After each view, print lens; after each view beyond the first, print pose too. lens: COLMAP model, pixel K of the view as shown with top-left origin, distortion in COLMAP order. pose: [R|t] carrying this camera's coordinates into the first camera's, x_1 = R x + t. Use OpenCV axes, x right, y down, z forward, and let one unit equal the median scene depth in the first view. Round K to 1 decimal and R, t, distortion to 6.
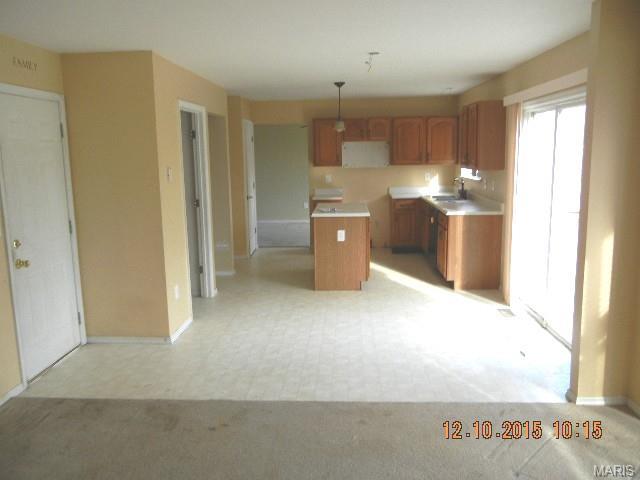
lens RADIAL K [[550.9, 0, 320.0], [0, 550.9, 240.0], [0, 0, 1]] dist [-0.004691, 0.010195]
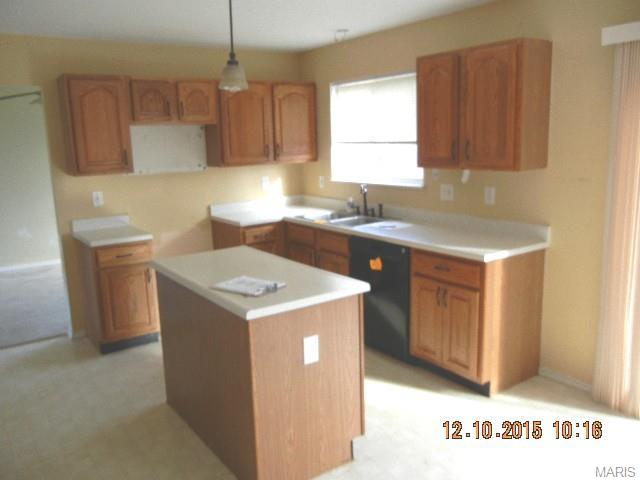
lens RADIAL K [[550.9, 0, 320.0], [0, 550.9, 240.0], [0, 0, 1]] dist [-0.004691, 0.010195]
pose [[0.792972, -0.120866, 0.597149, -0.137977], [0.114334, 0.992233, 0.049006, -0.078311], [-0.598434, 0.029414, 0.800632, 0.494283]]
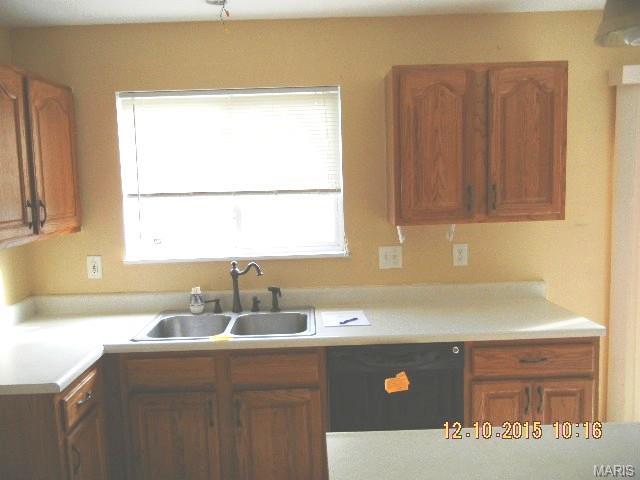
lens RADIAL K [[550.9, 0, 320.0], [0, 550.9, 240.0], [0, 0, 1]] dist [-0.004691, 0.010195]
pose [[-0.060925, -0.095883, 0.993526, -0.100818], [0.189931, 0.976075, 0.105846, -0.139881], [-0.979905, 0.195150, -0.041256, 0.870677]]
